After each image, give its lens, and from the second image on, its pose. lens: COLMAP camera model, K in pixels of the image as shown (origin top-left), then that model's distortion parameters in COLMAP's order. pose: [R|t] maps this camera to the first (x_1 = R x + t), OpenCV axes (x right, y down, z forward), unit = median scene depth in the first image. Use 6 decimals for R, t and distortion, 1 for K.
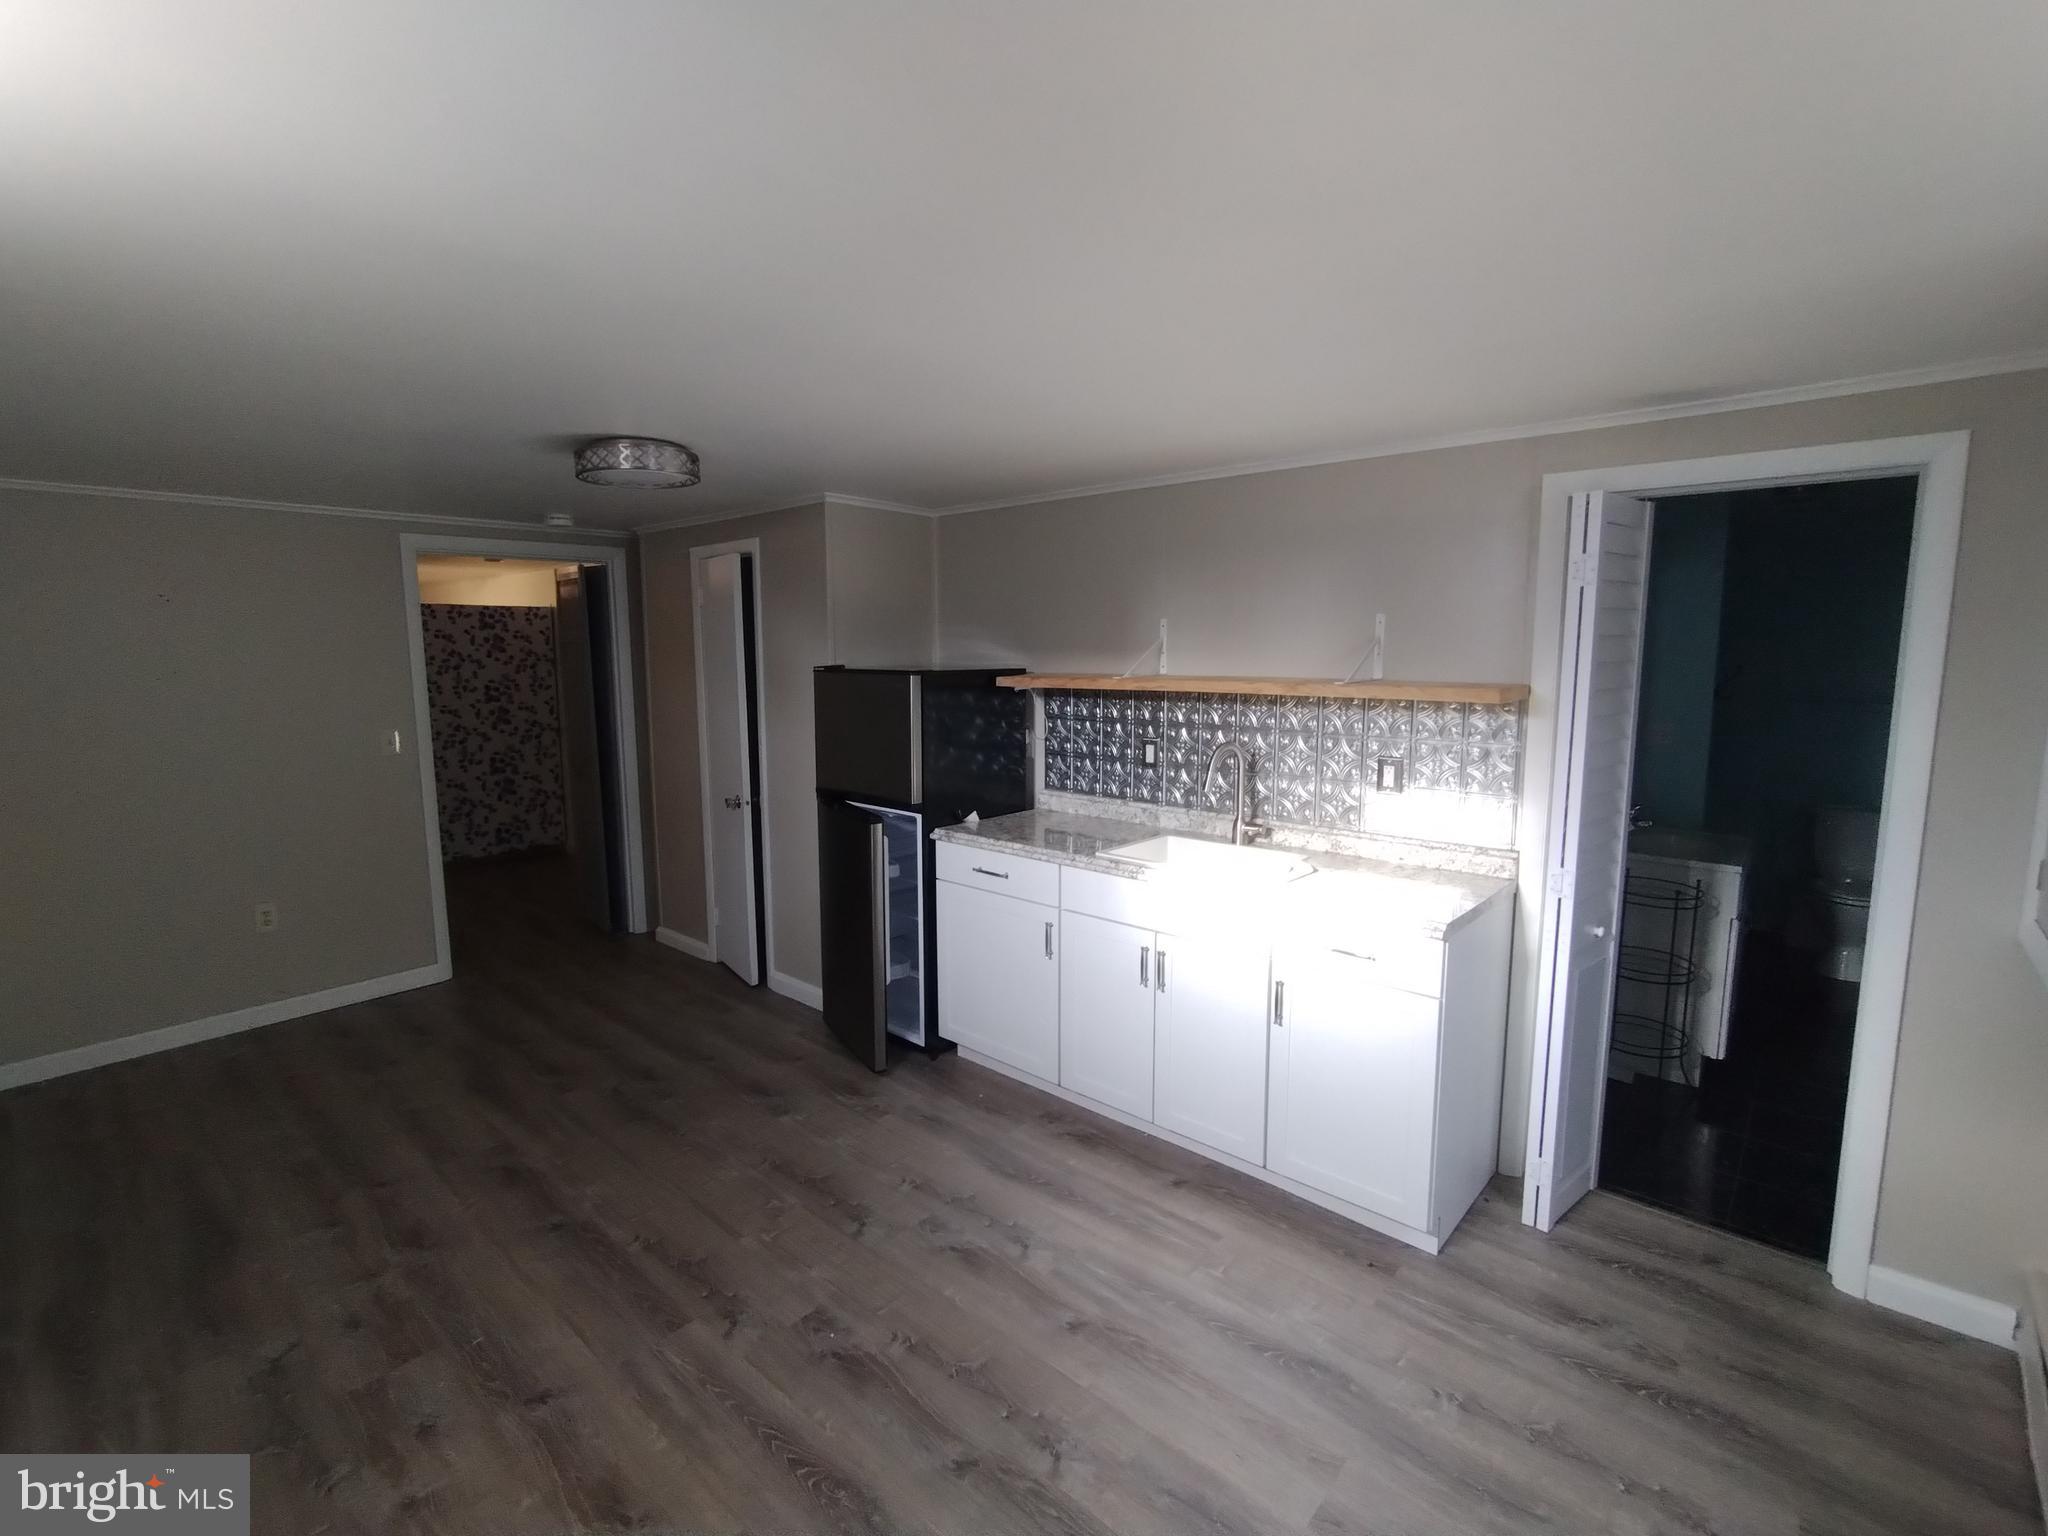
lens RADIAL K [[921.0, 0, 1025.3], [0, 921.0, 759.9], [0, 0, 1]] dist [-0.003799, 0.000834]
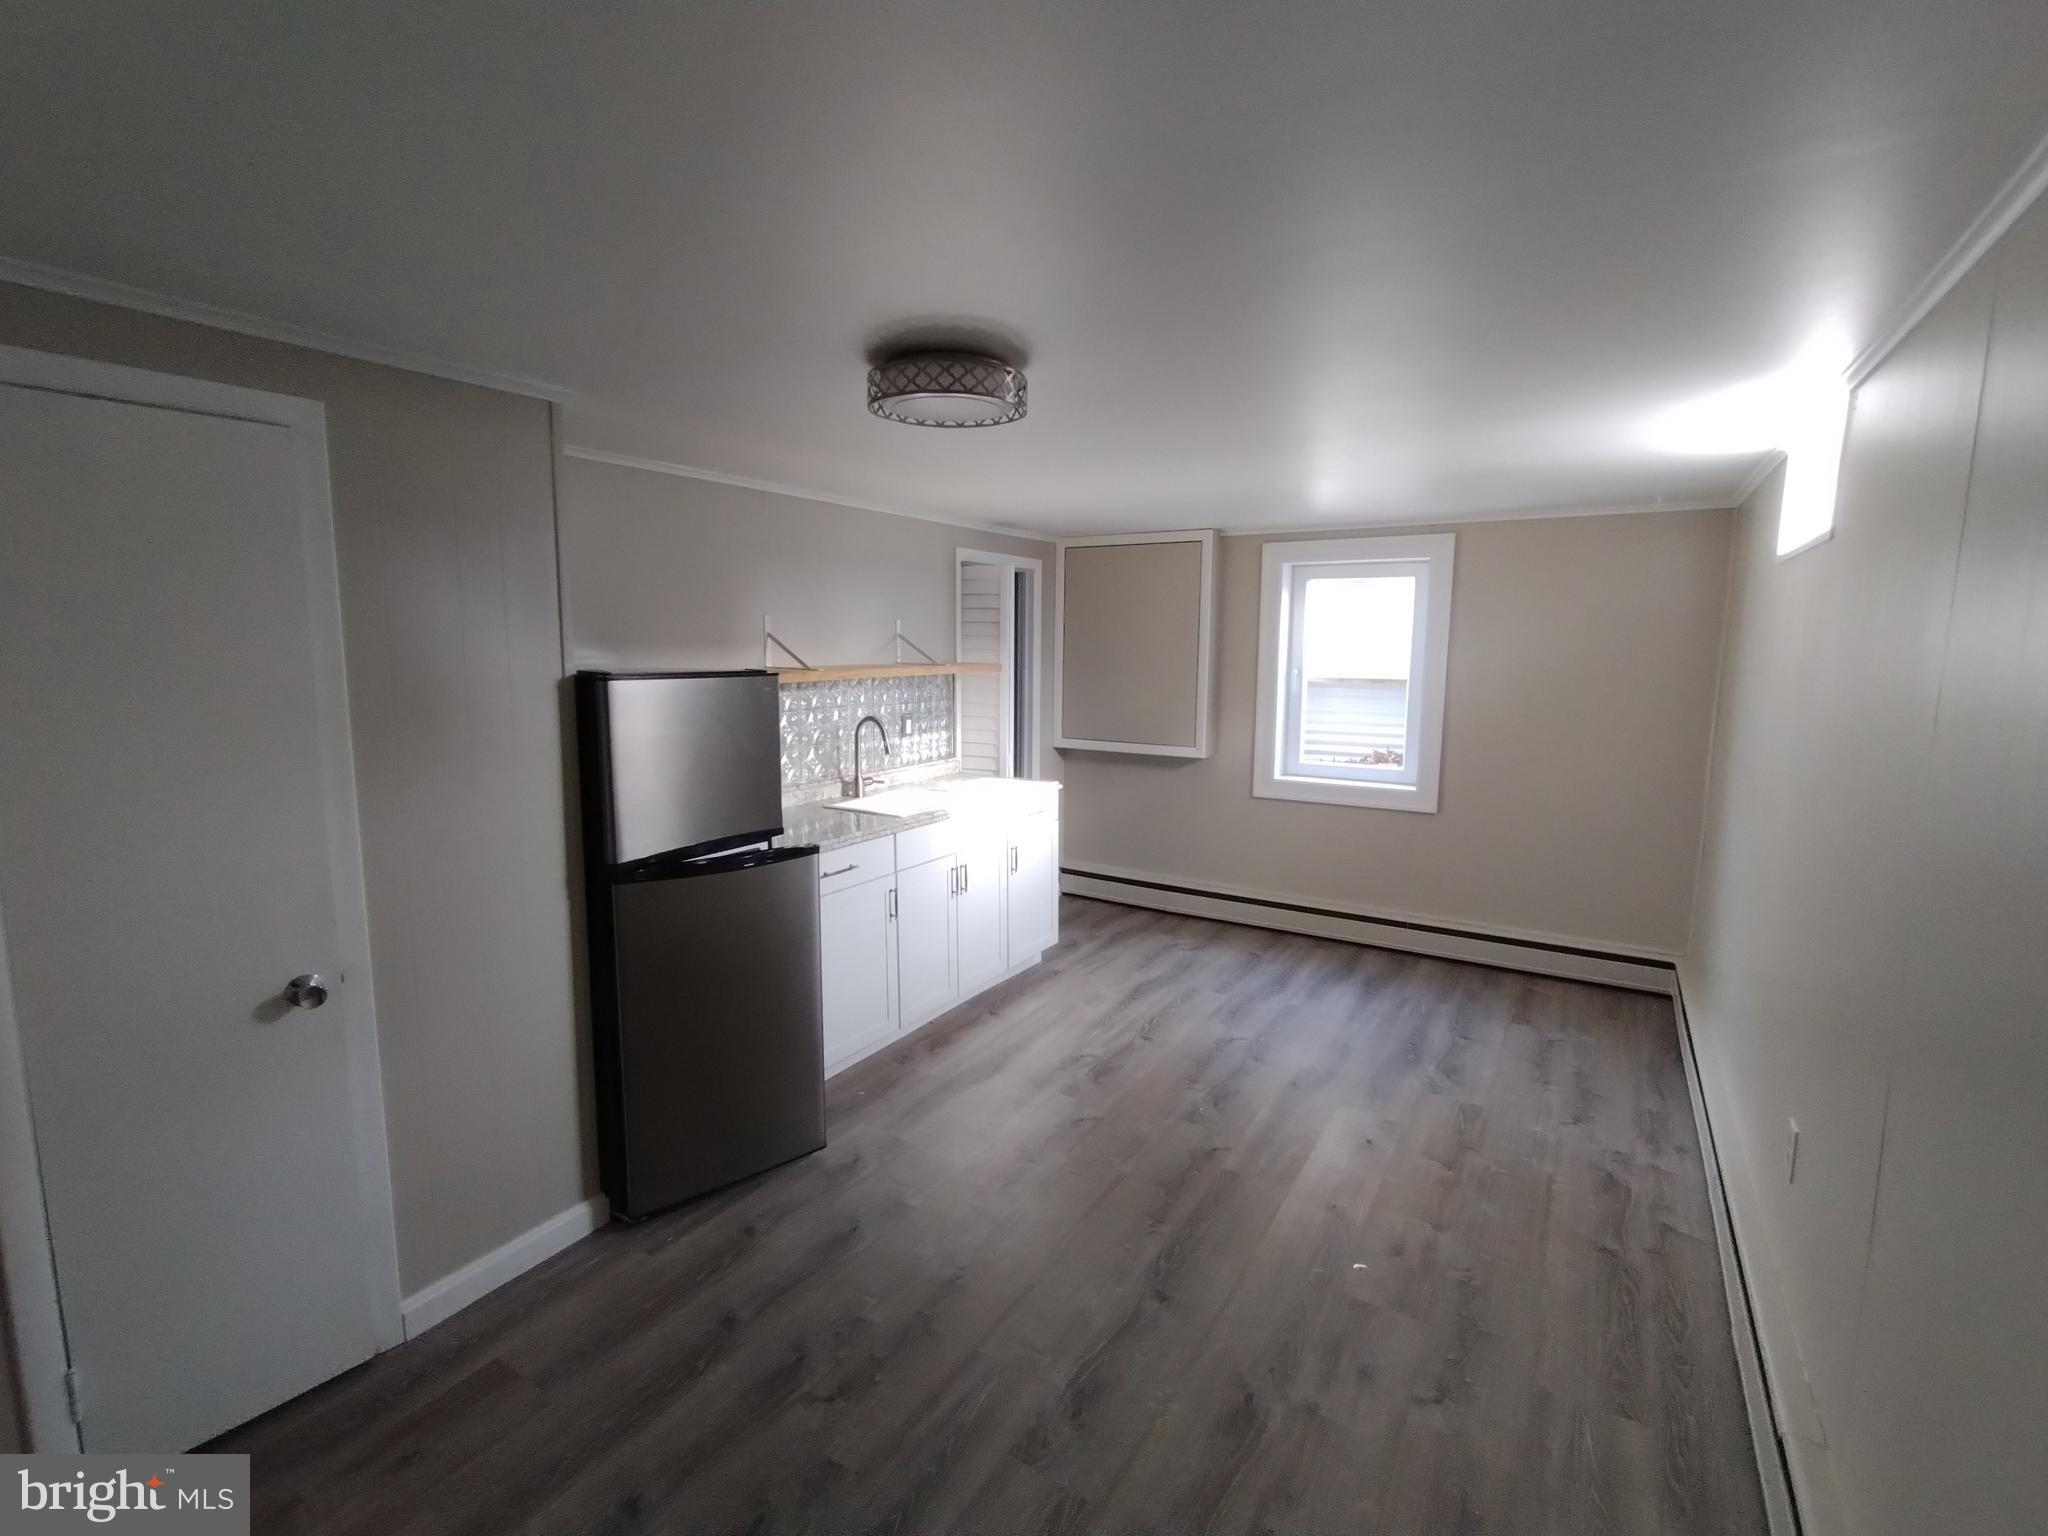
lens RADIAL K [[921.0, 0, 1025.3], [0, 921.0, 759.9], [0, 0, 1]] dist [-0.003799, 0.000834]
pose [[-0.166528, -0.124124, 0.978193, -1.386196], [0.116491, 0.982621, 0.144517, -0.152940], [-0.979131, 0.138016, -0.149175, 1.280815]]
